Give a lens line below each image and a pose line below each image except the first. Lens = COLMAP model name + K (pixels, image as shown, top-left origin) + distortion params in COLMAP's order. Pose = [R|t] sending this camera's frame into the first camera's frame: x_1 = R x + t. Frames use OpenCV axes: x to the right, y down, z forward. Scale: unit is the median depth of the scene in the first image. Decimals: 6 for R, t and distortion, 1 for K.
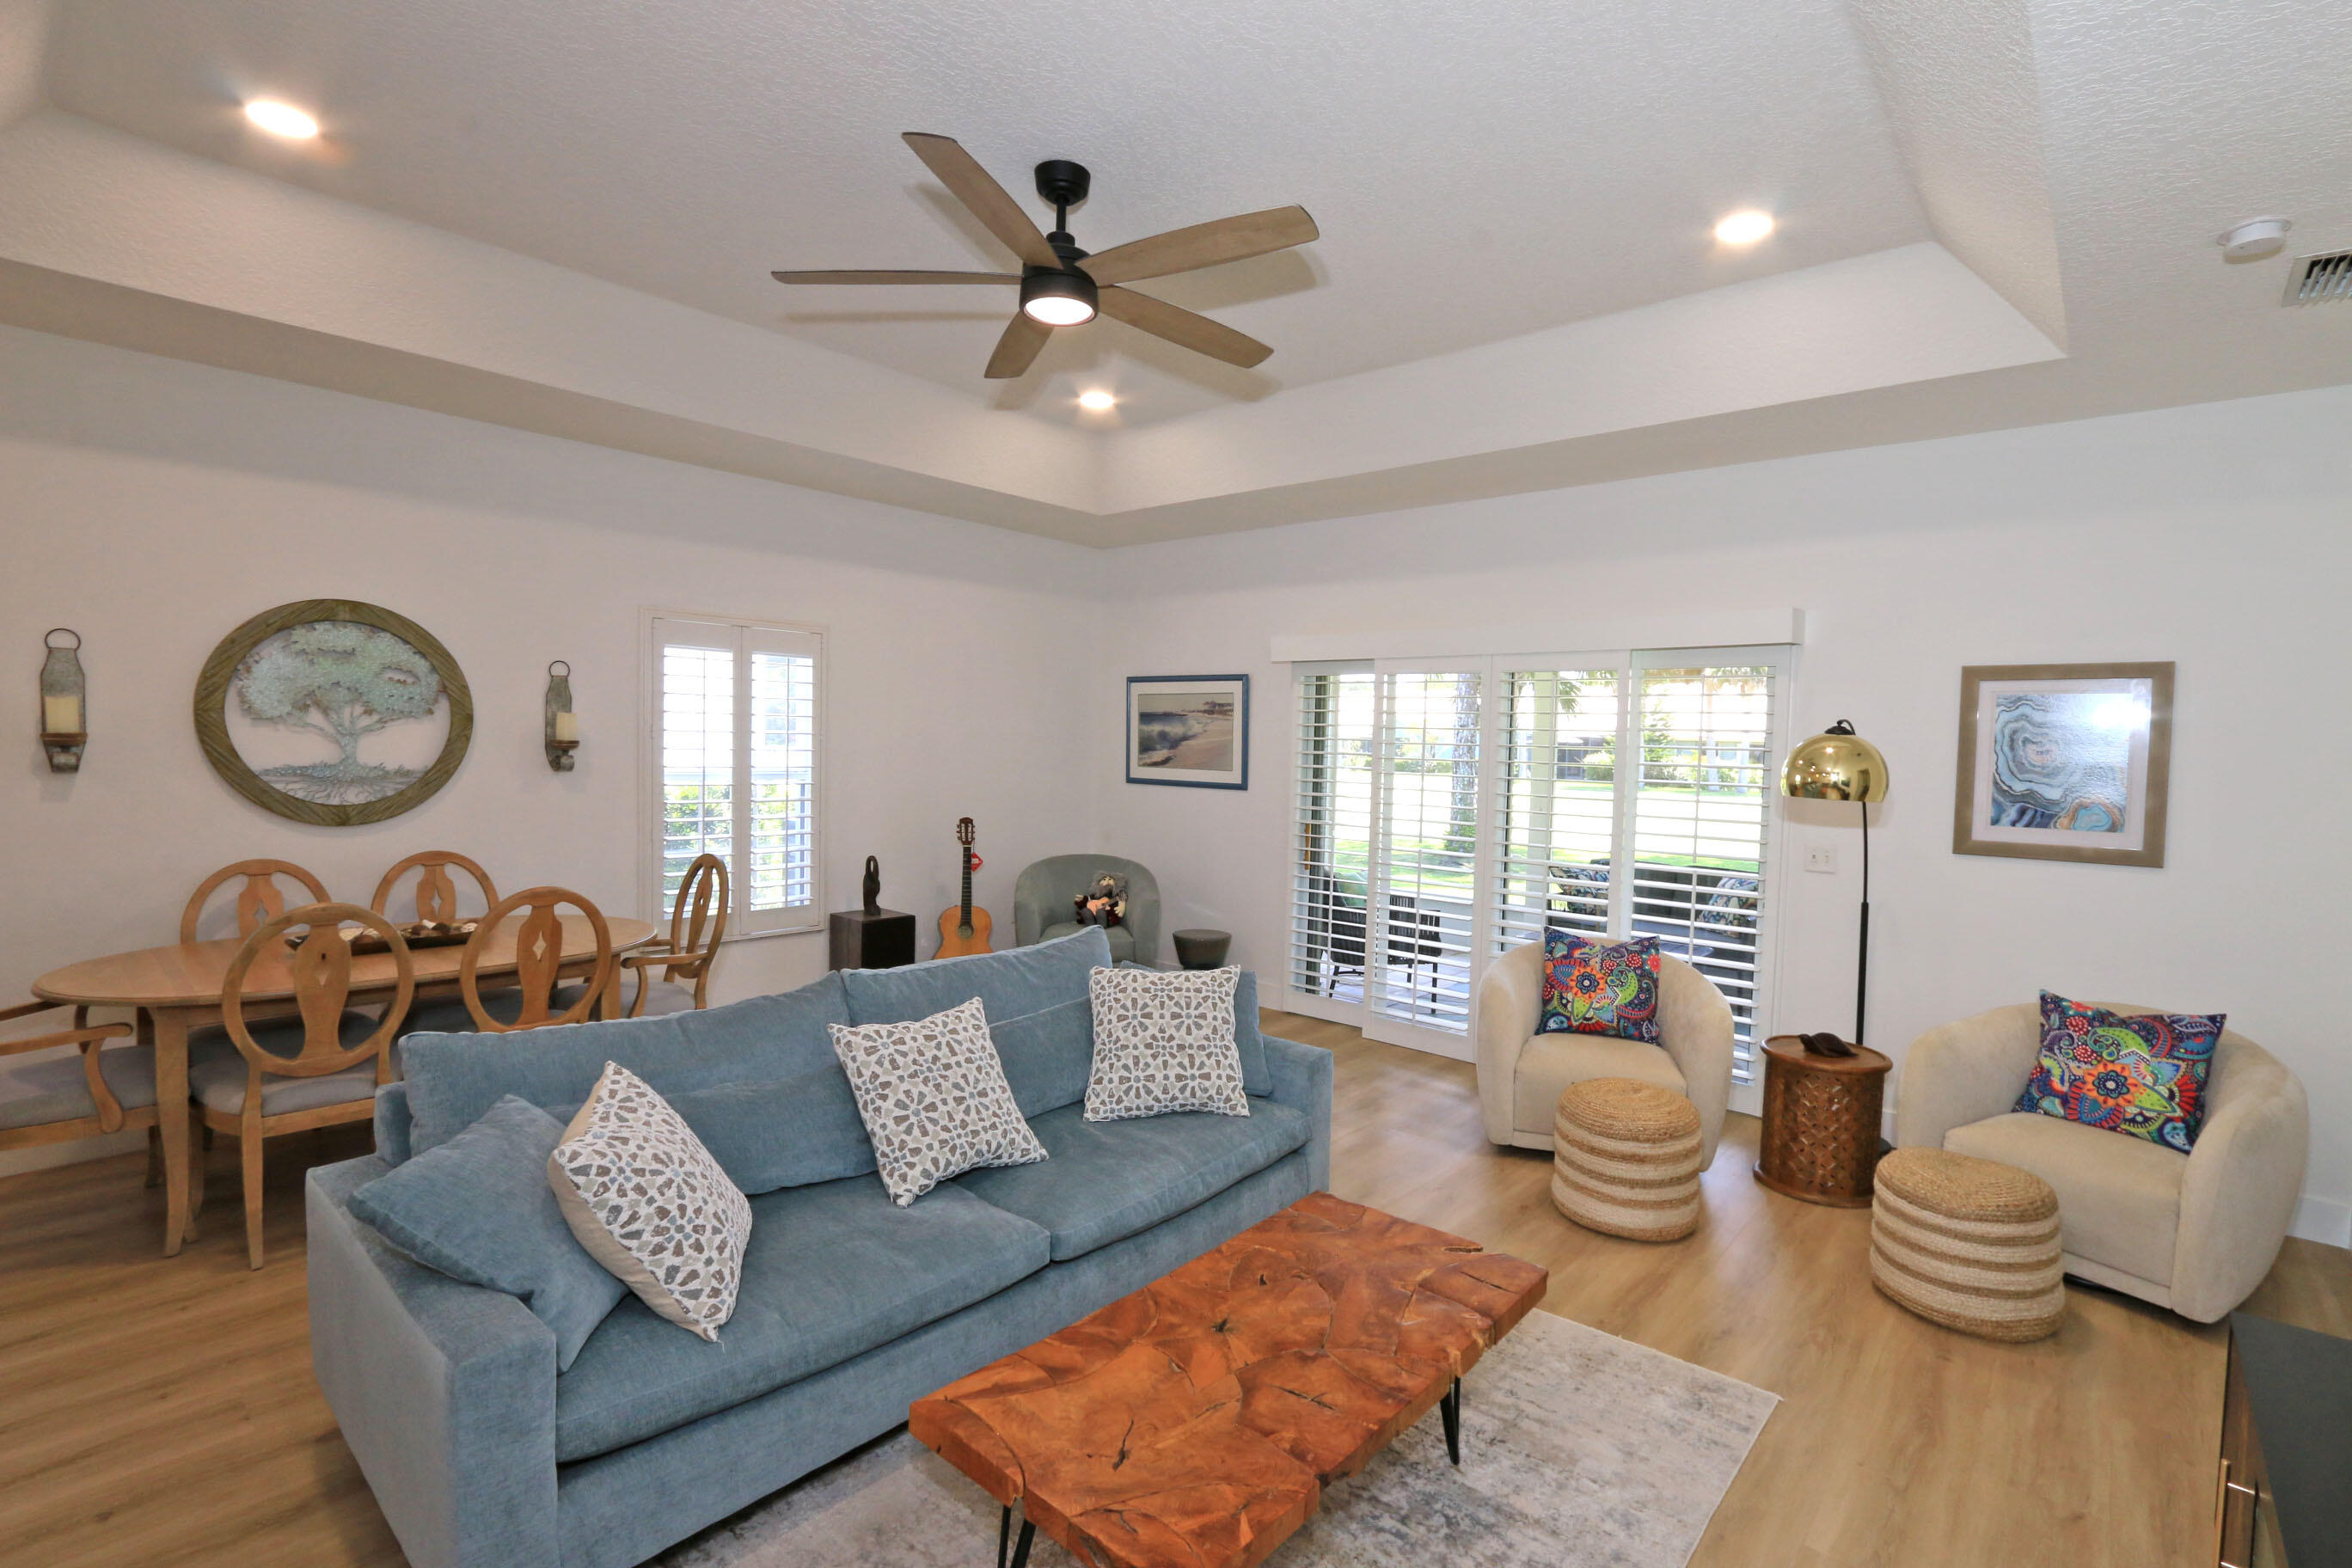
lens RADIAL K [[1079.4, 0, 1189.1], [0, 1079.4, 787.2], [0, 0, 1]] dist [-0.026963, 0.006851]
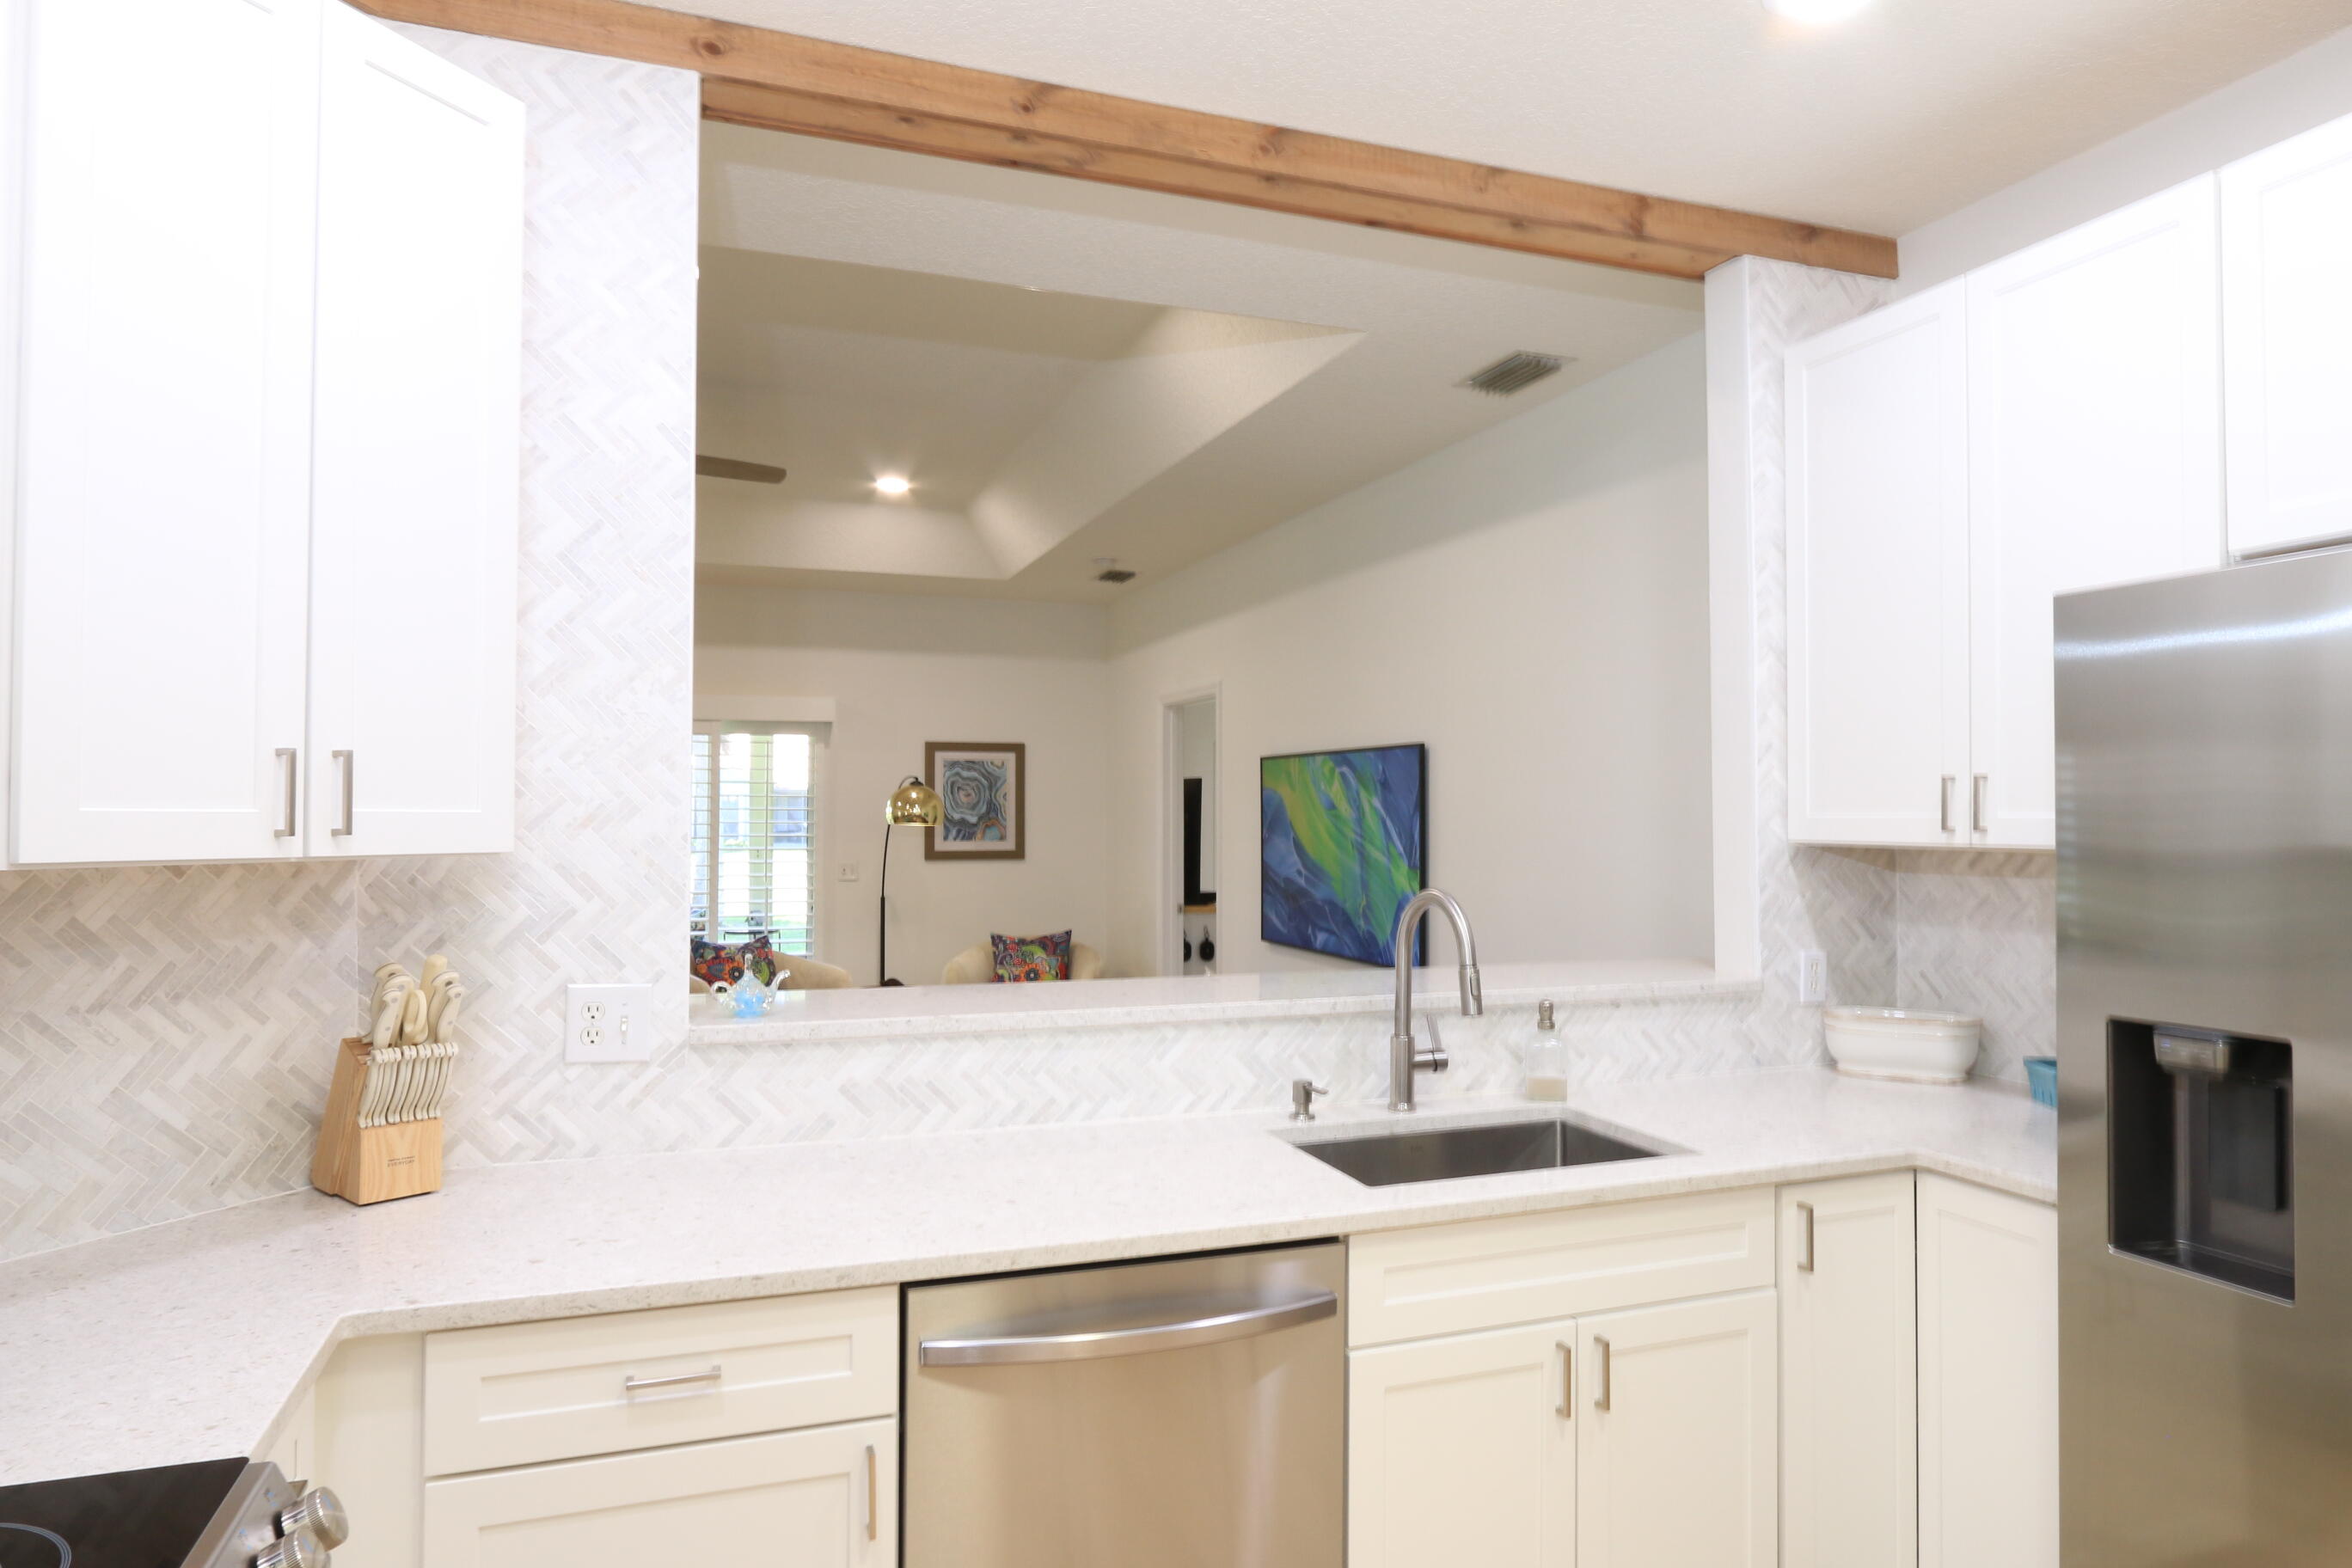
lens RADIAL K [[1425.9, 0, 1194.9], [0, 1425.9, 793.9], [0, 0, 1]] dist [-0.045684, 0.045576]
pose [[0.479085, -0.011348, 0.877695, -1.011820], [0.045870, 0.998874, -0.012123, 0.009052], [-0.876569, 0.046068, 0.479066, -0.386695]]
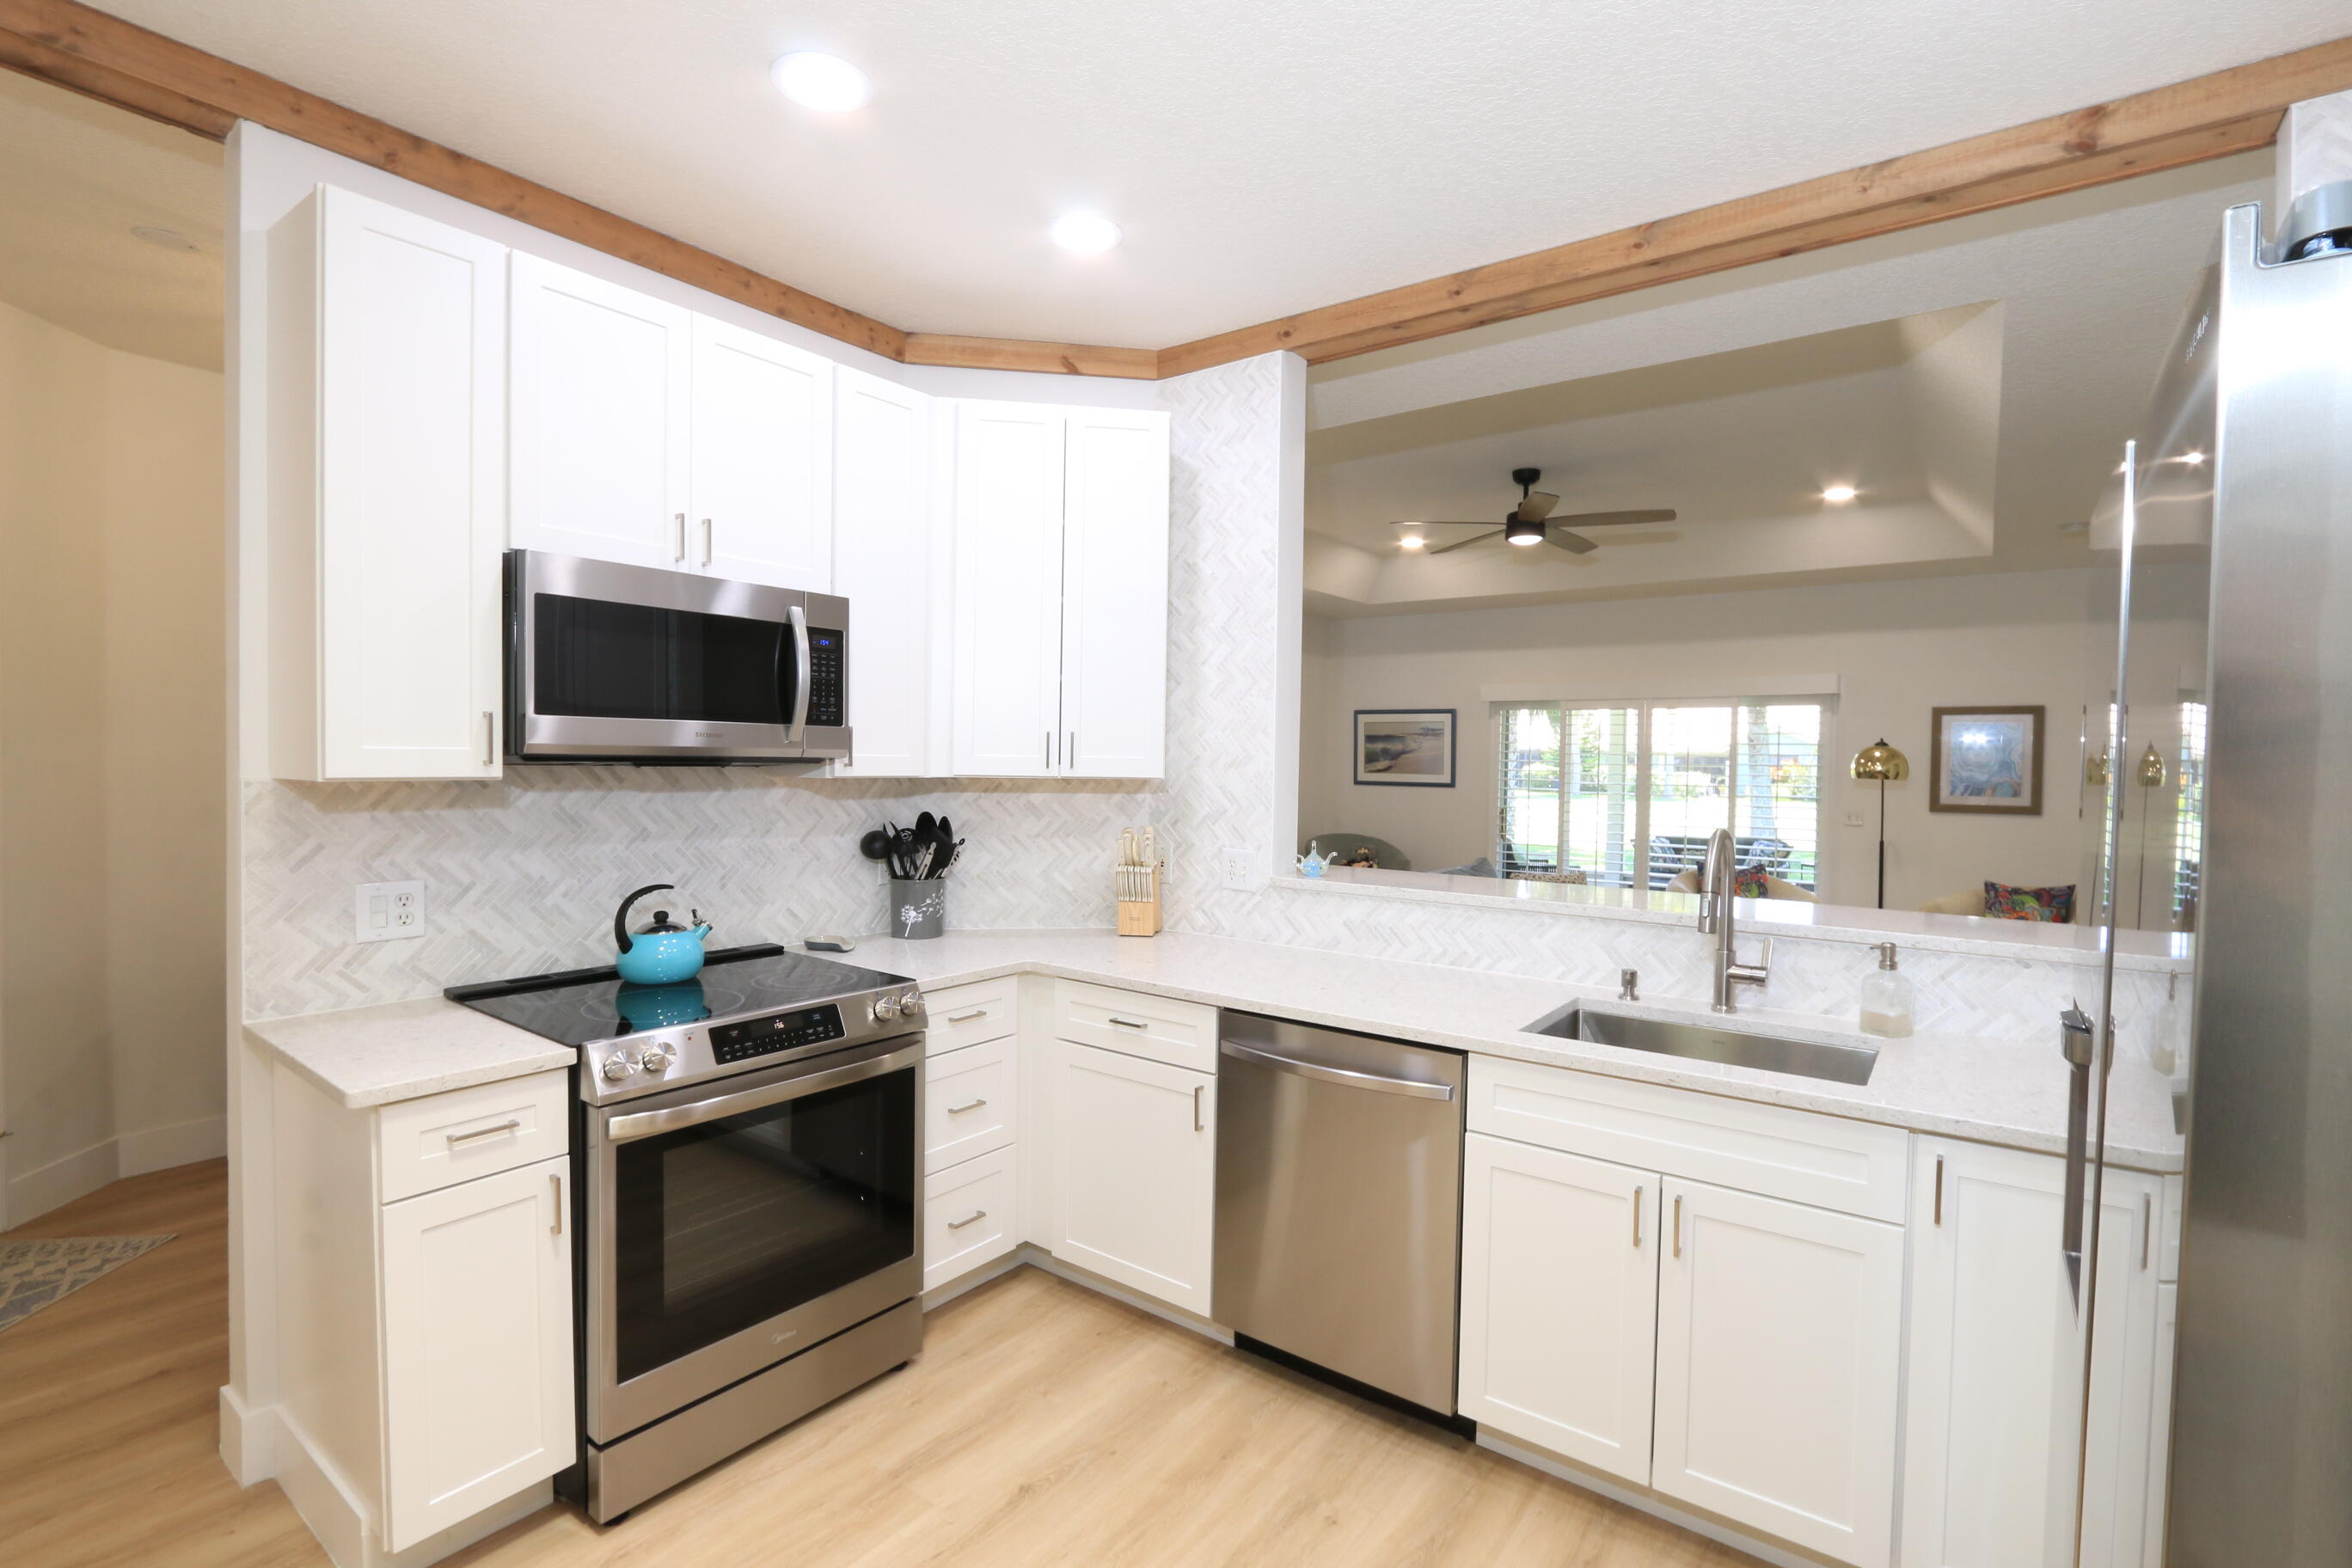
lens RADIAL K [[1079.4, 0, 1189.1], [0, 1079.4, 787.2], [0, 0, 1]] dist [-0.026963, 0.006851]
pose [[0.997074, -0.012855, 0.075352, -0.711534], [0.014005, 0.999793, -0.014756, 0.032762], [-0.075147, 0.015768, 0.997048, -0.749528]]
